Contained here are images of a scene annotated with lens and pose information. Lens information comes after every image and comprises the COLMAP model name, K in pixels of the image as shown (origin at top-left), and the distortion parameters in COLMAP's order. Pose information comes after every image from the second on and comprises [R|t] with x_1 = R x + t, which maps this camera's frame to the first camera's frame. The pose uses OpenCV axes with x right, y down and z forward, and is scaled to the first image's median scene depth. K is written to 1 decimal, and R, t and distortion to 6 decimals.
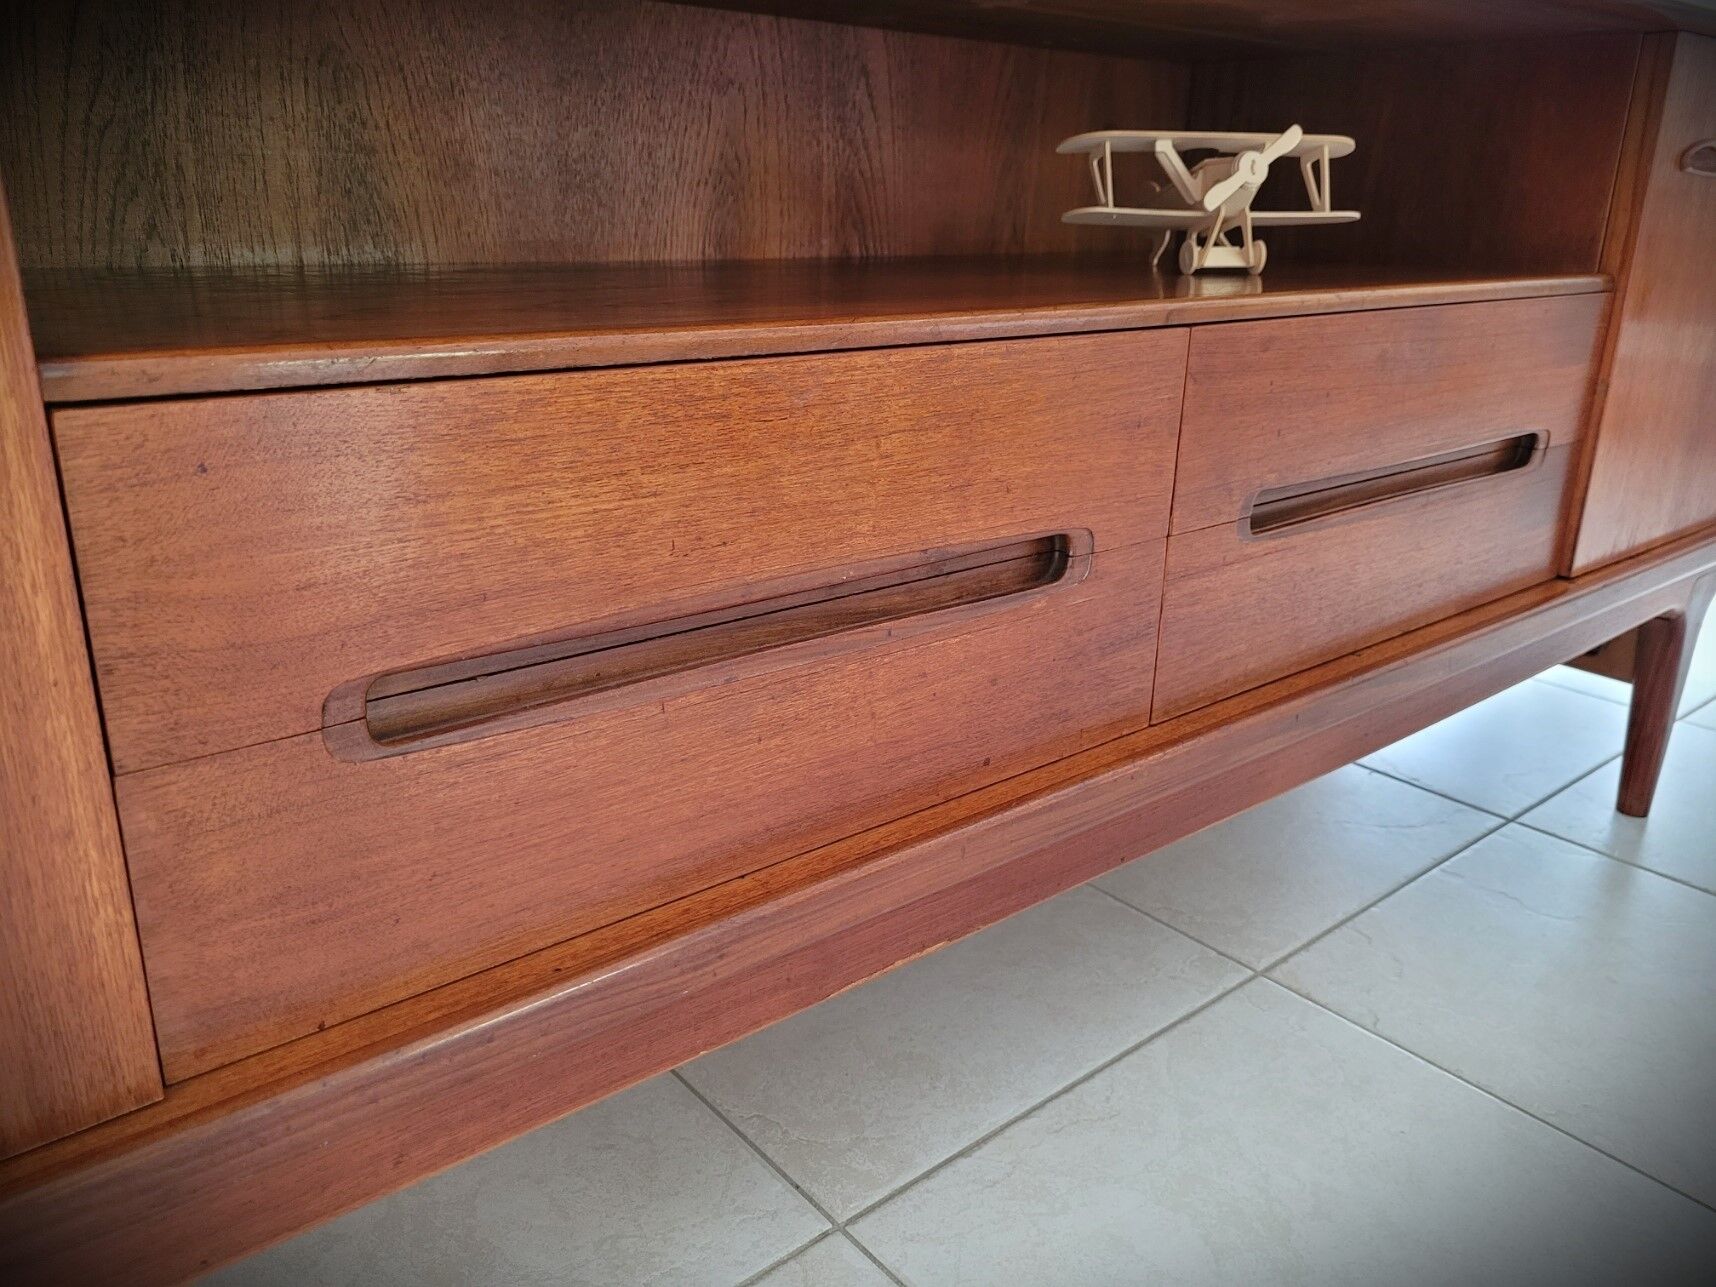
lens RADIAL K [[1306.2, 0, 858.0], [0, 1306.2, 643.5], [0, 0, 1]] dist [0.005846, 0.001883]
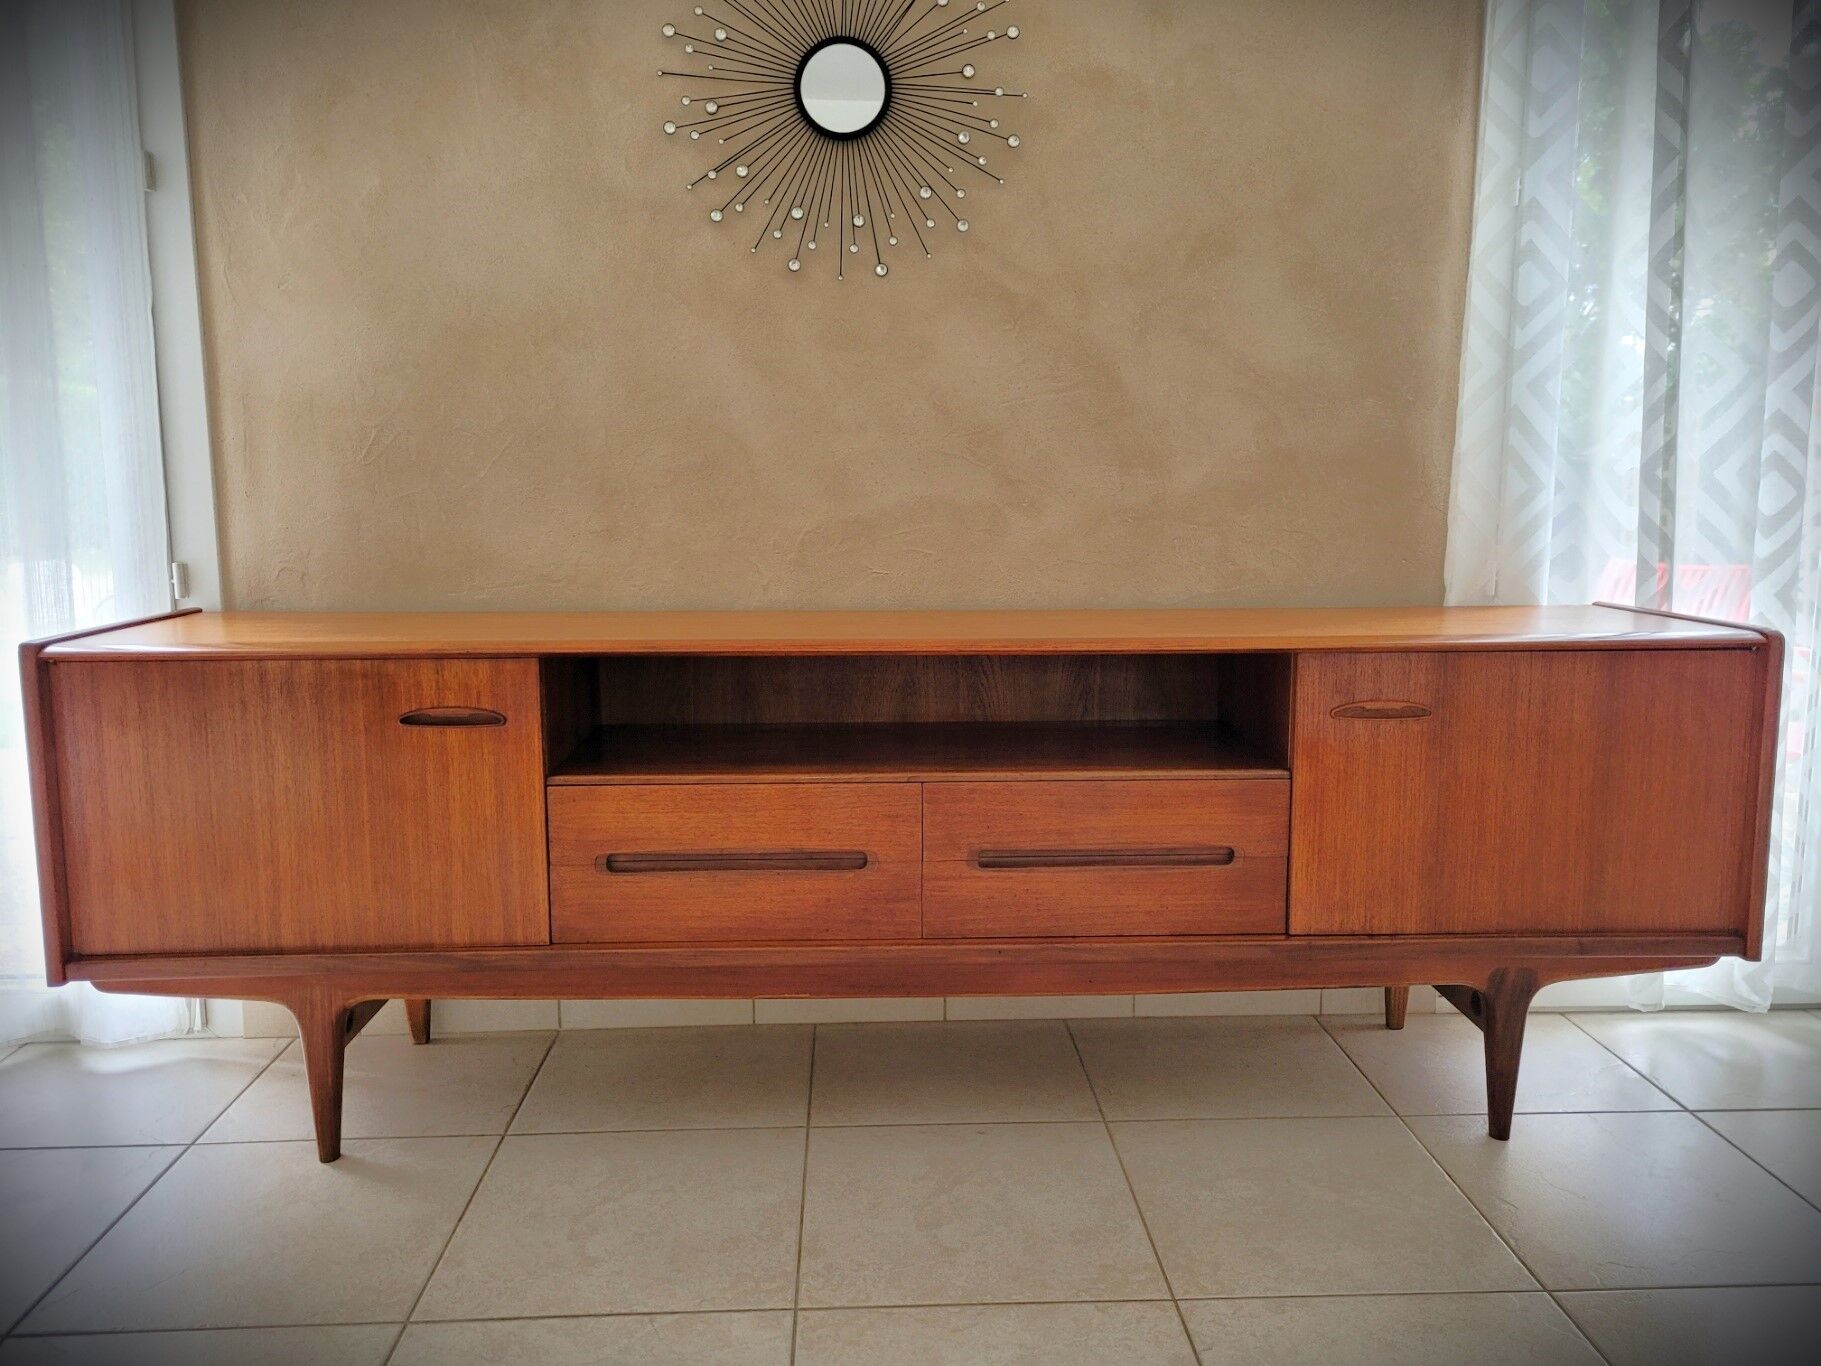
lens RADIAL K [[1353.7, 0, 917.9], [0, 1353.7, 671.5], [0, 0, 1]] dist [0.034413, -0.004081]
pose [[0.793049, 0.062779, -0.605914, 2.812801], [-0.183861, 0.972954, -0.139838, -0.109724], [0.580747, 0.222303, 0.783144, -1.808545]]
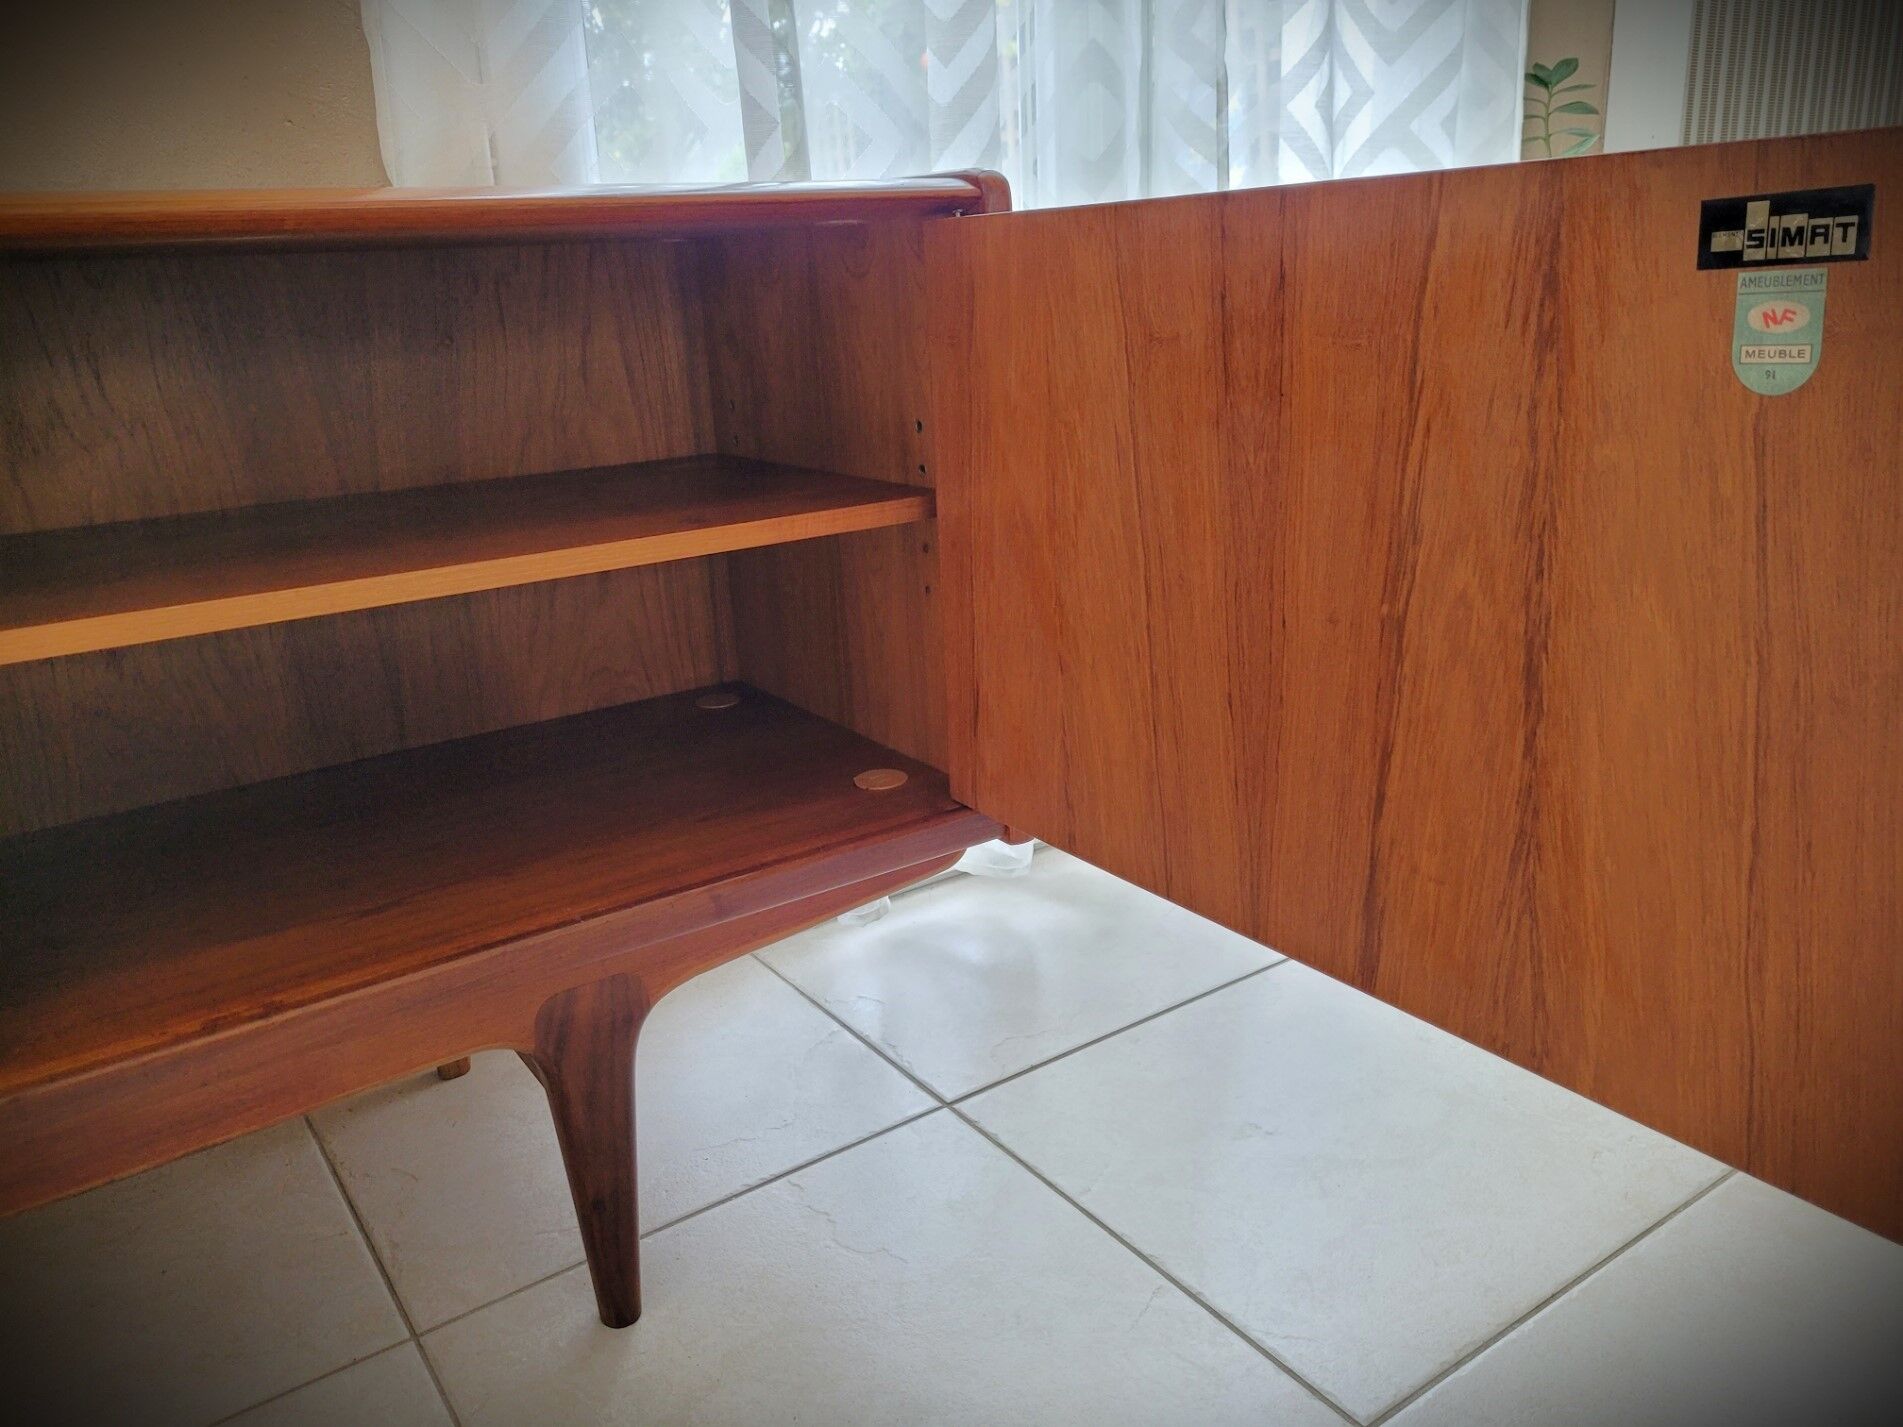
lens RADIAL K [[1434.2, 0, 951.5], [0, 1434.2, 713.5], [0, 0, 1]] dist [0.033877, -0.000279]
pose [[0.994102, -0.032627, -0.103425, 2.489030], [0.028897, 0.998884, -0.037368, -0.430452], [0.104529, 0.034159, 0.993935, 0.833397]]
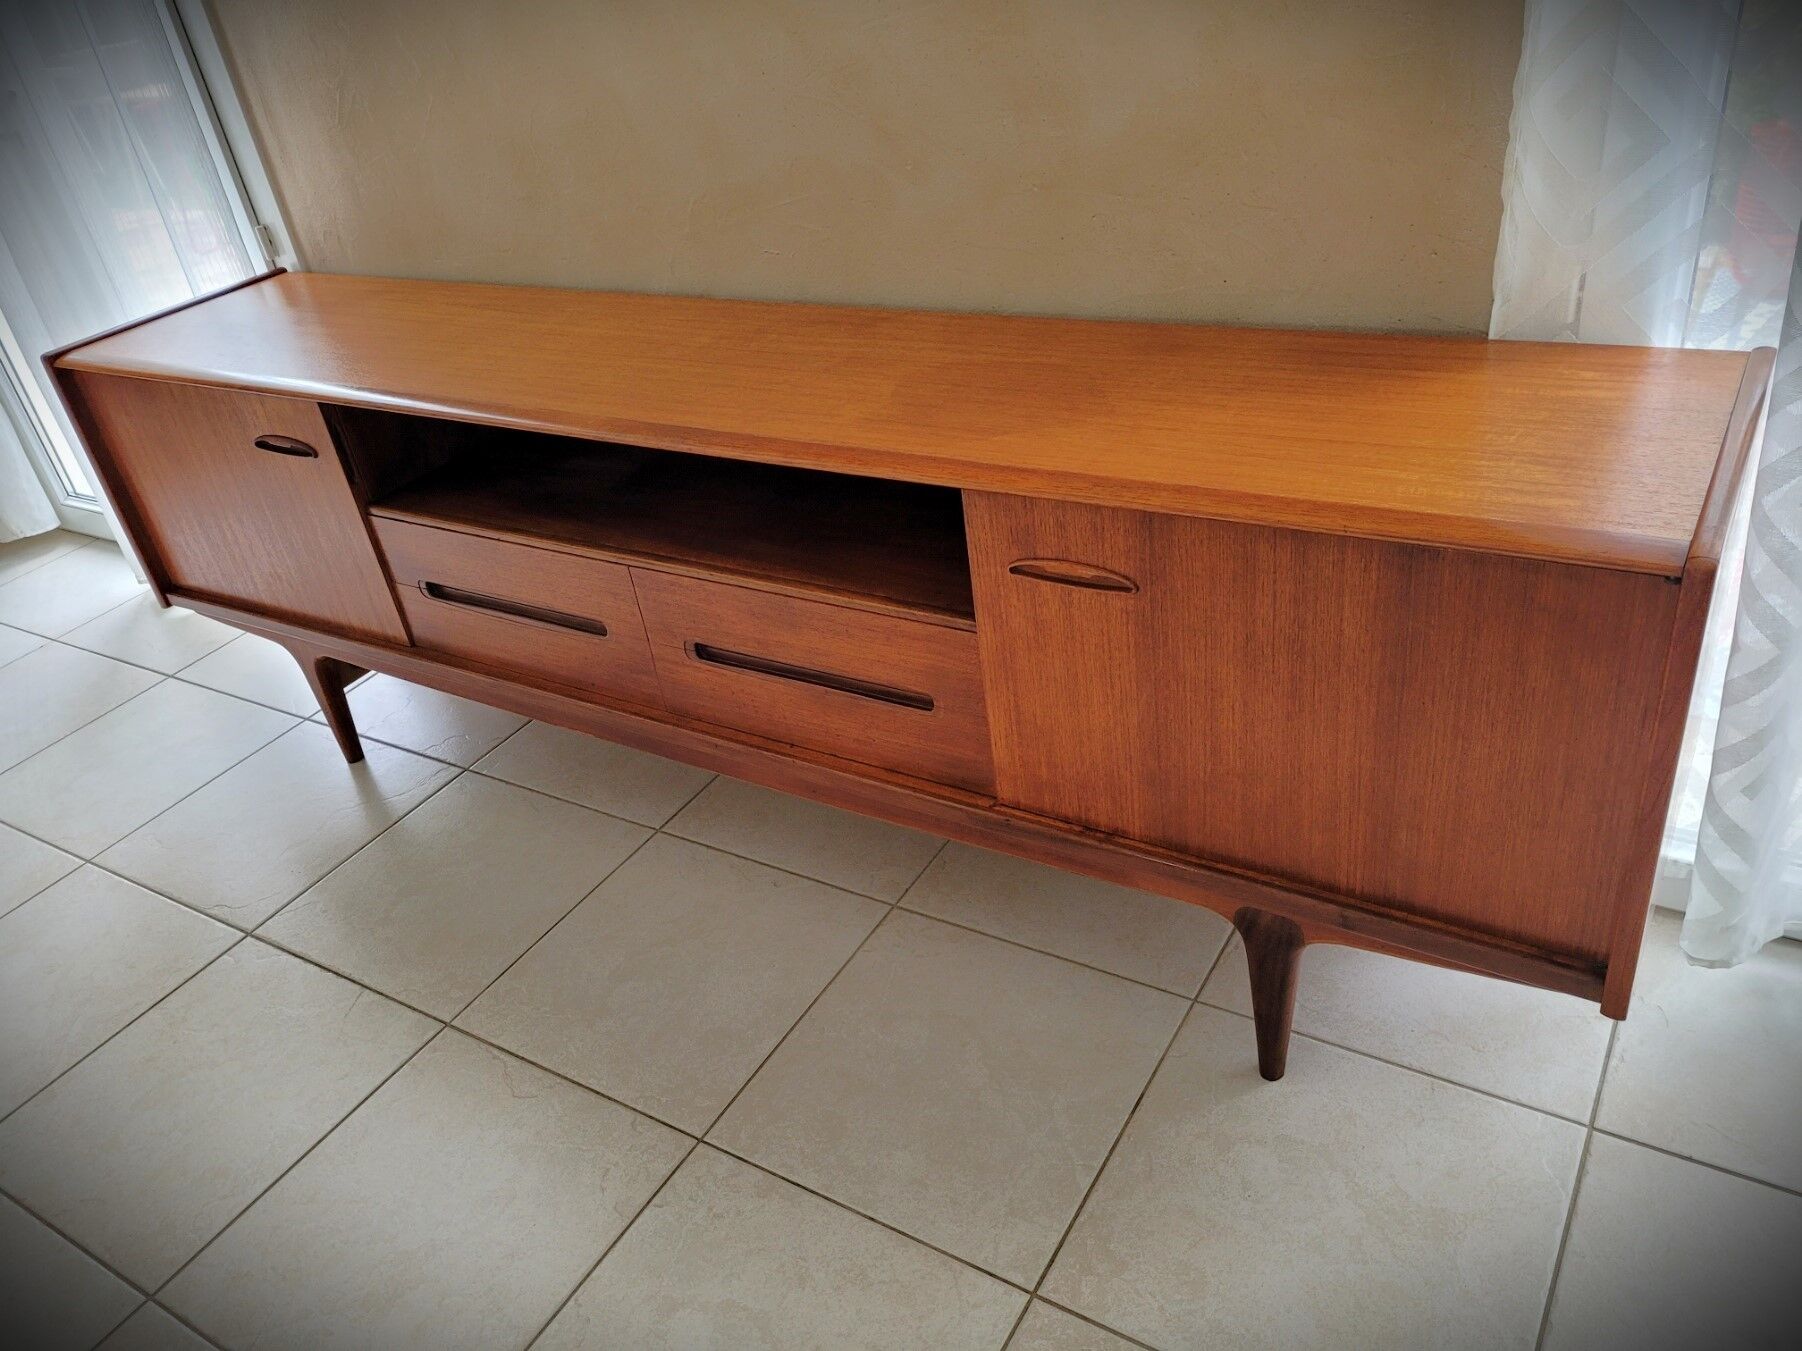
lens RADIAL K [[1351.2, 0, 907.5], [0, 1351.2, 675.1], [0, 0, 1]] dist [0.034240, -0.001907]
pose [[0.309535, 0.448755, -0.838336, 3.889602], [-0.181148, 0.893318, 0.411302, -1.768017], [0.933474, 0.024551, 0.357804, 0.856405]]
